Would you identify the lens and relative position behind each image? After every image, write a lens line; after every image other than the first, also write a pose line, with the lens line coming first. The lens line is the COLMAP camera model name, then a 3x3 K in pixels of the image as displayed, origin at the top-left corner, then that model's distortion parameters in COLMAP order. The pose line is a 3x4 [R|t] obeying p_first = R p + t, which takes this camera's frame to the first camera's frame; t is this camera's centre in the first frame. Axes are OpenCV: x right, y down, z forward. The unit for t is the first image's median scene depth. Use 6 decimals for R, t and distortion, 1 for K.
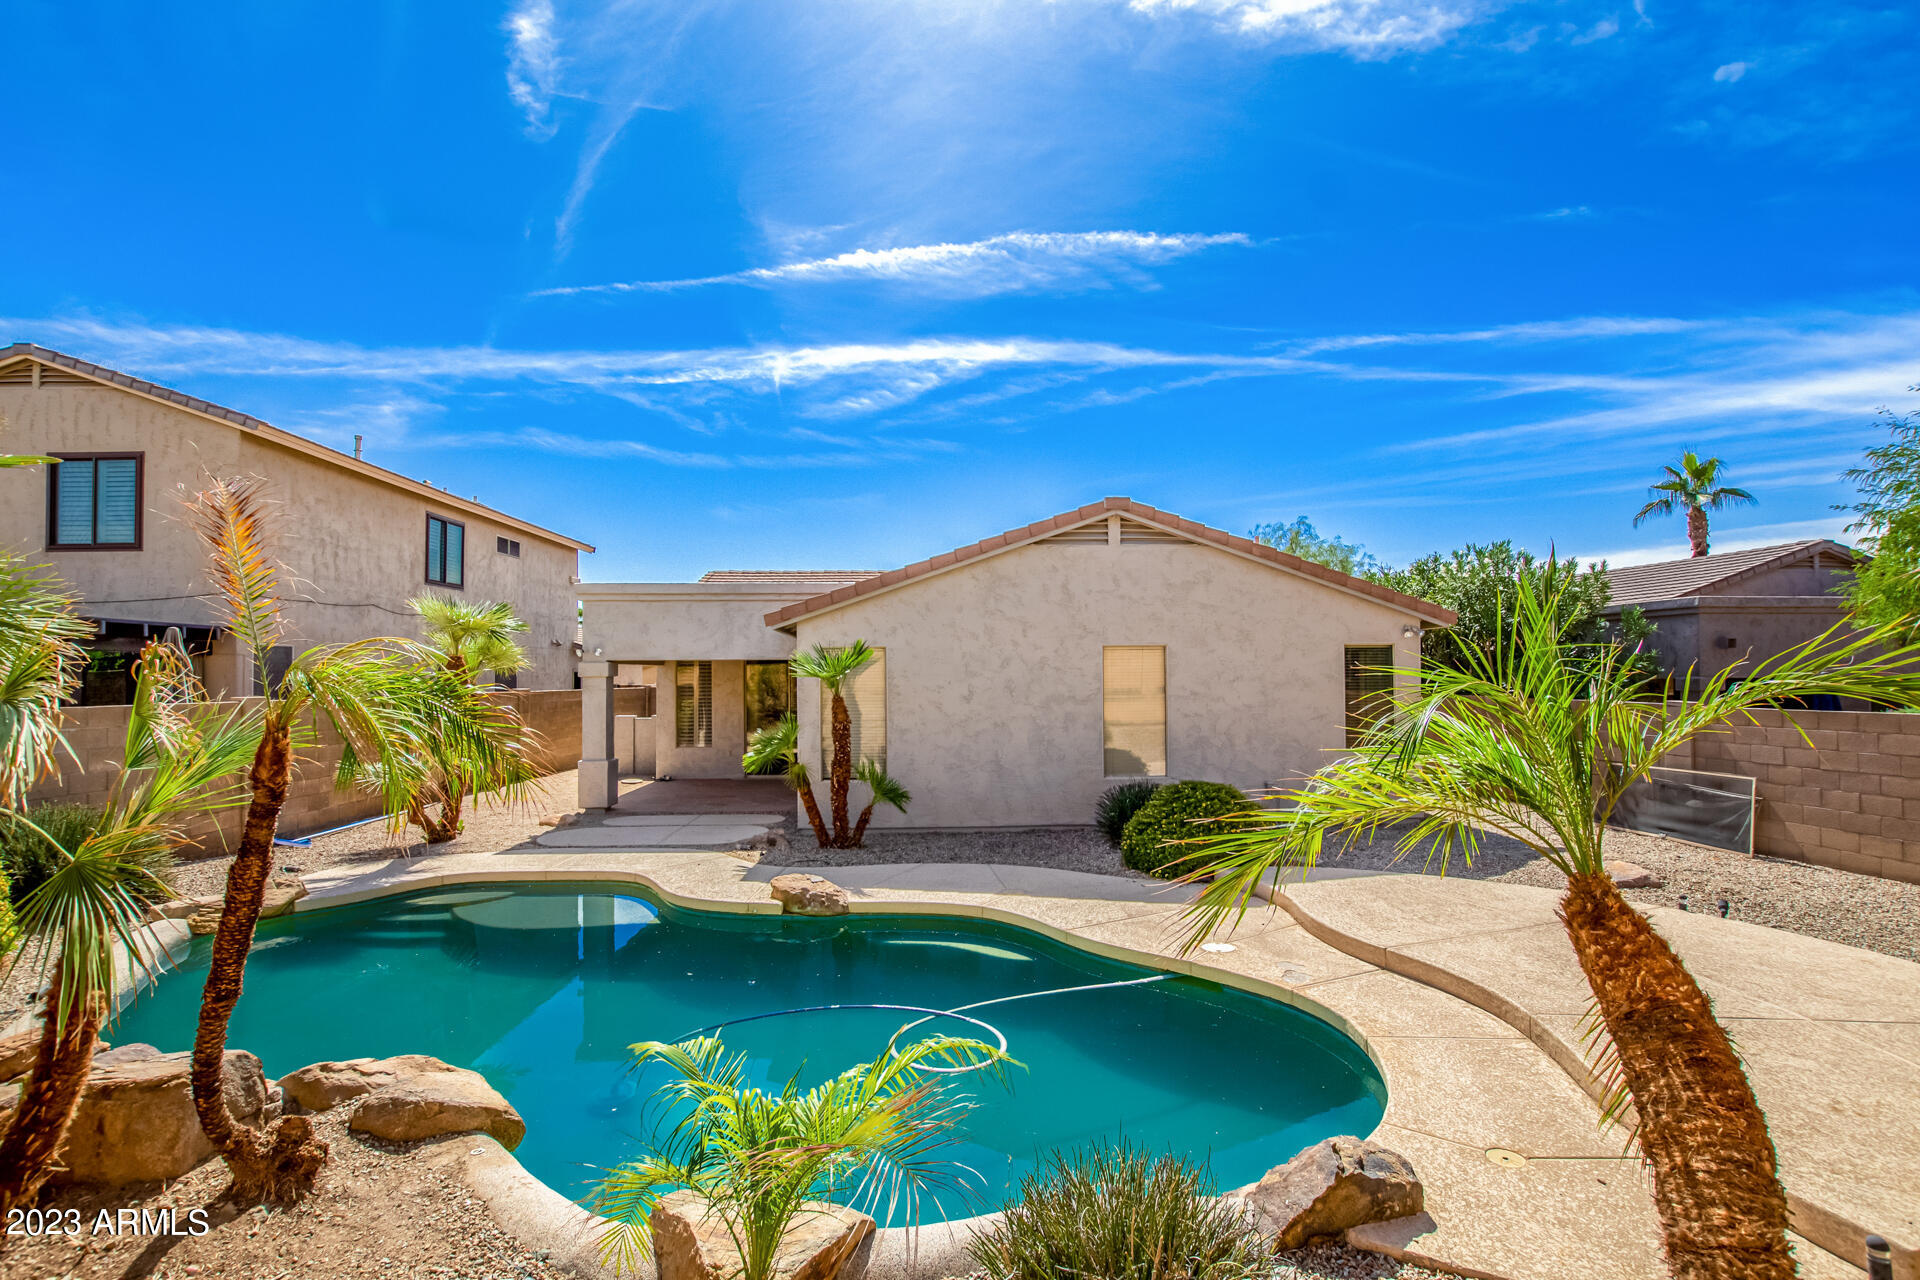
lens RADIAL K [[916.4, 0, 960.0], [0, 916.4, 640.0], [0, 0, 1]] dist [-0.033128, 0.000407]
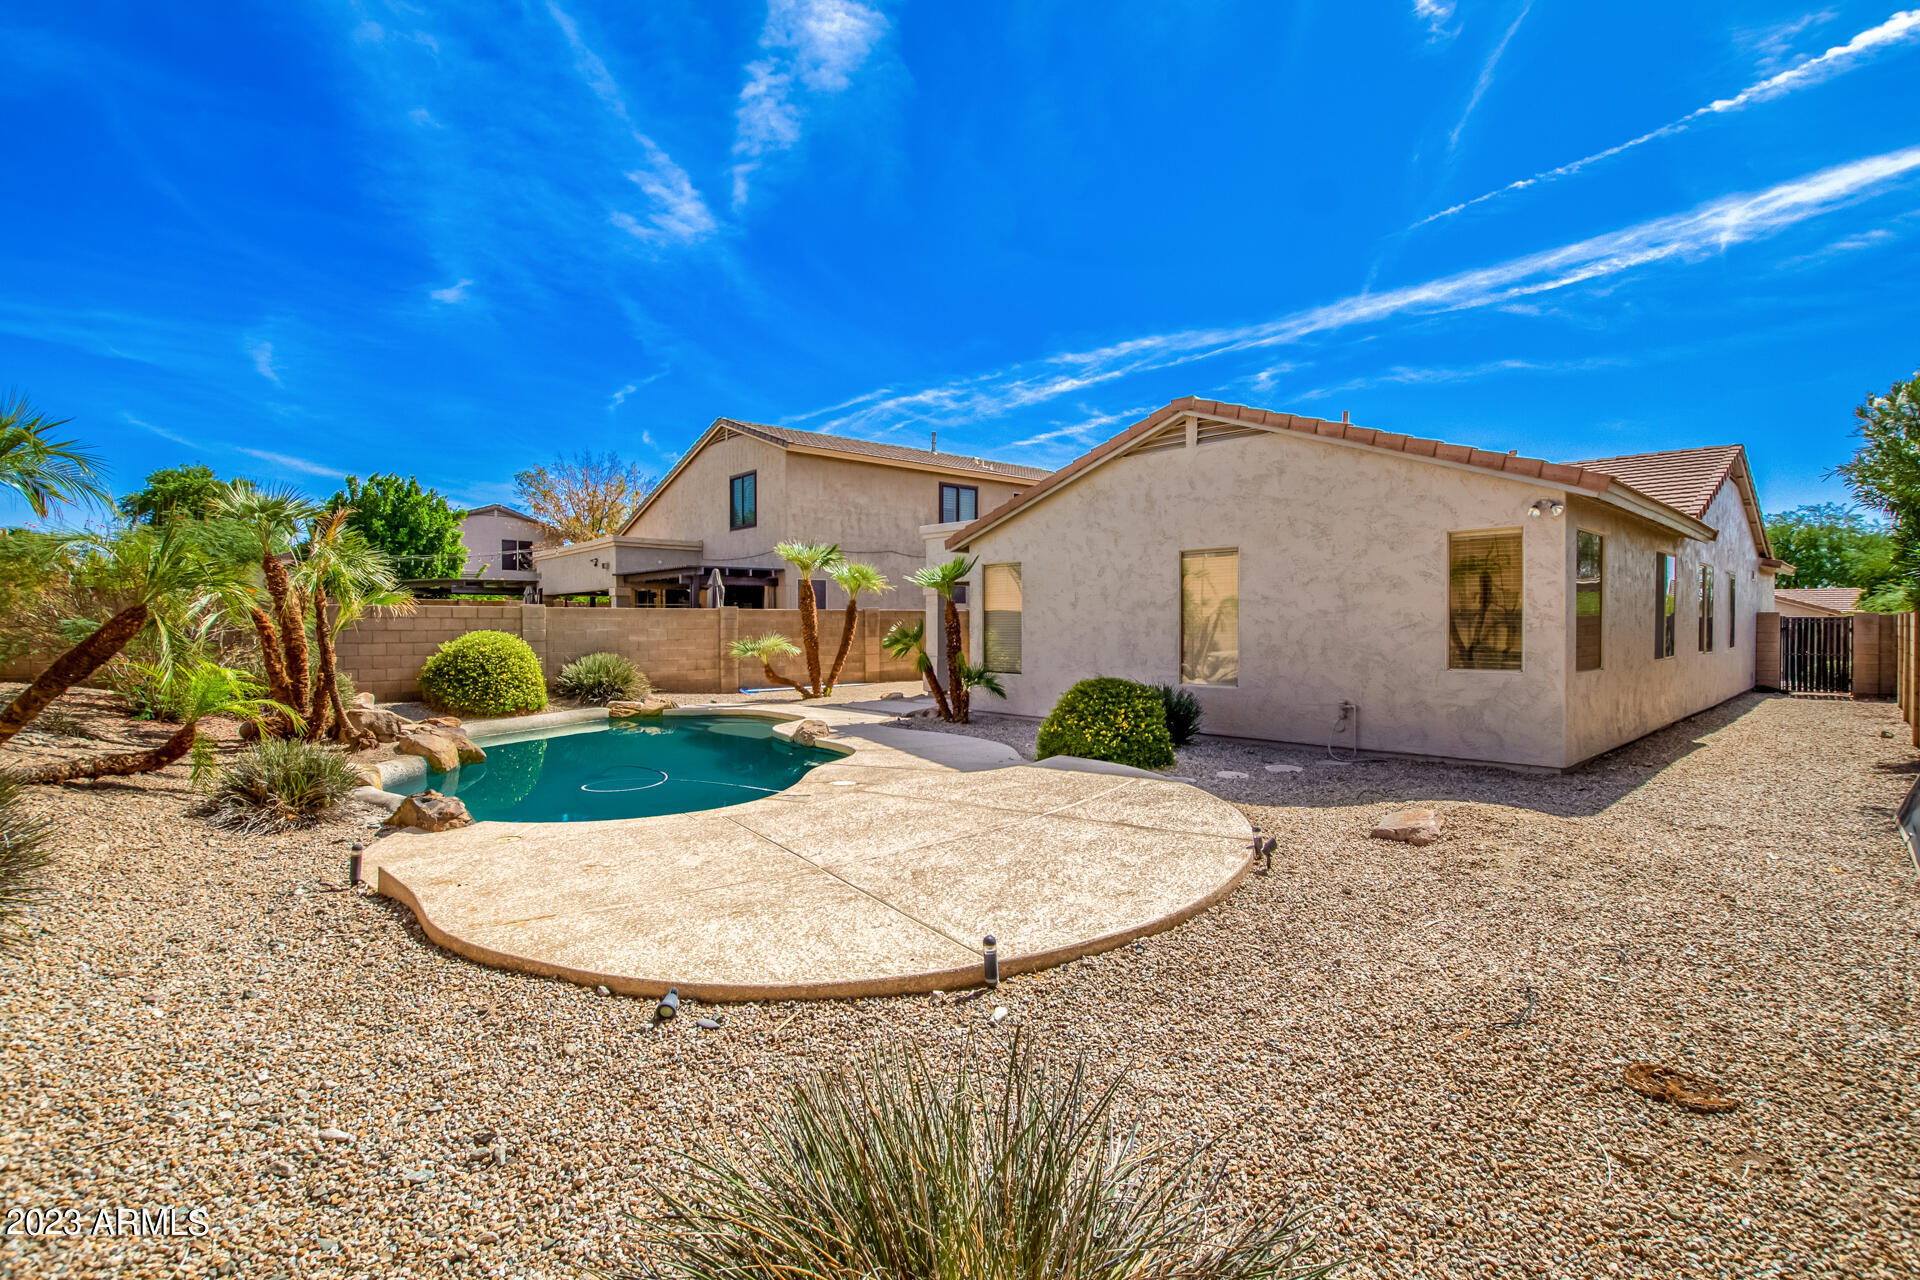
lens RADIAL K [[916.4, 0, 960.0], [0, 916.4, 640.0], [0, 0, 1]] dist [-0.033128, 0.000407]
pose [[0.628063, 0.019964, -0.777907, 0.773342], [0.029501, 0.998341, 0.049439, 0.046424], [0.777603, -0.053999, 0.626432, 0.190834]]
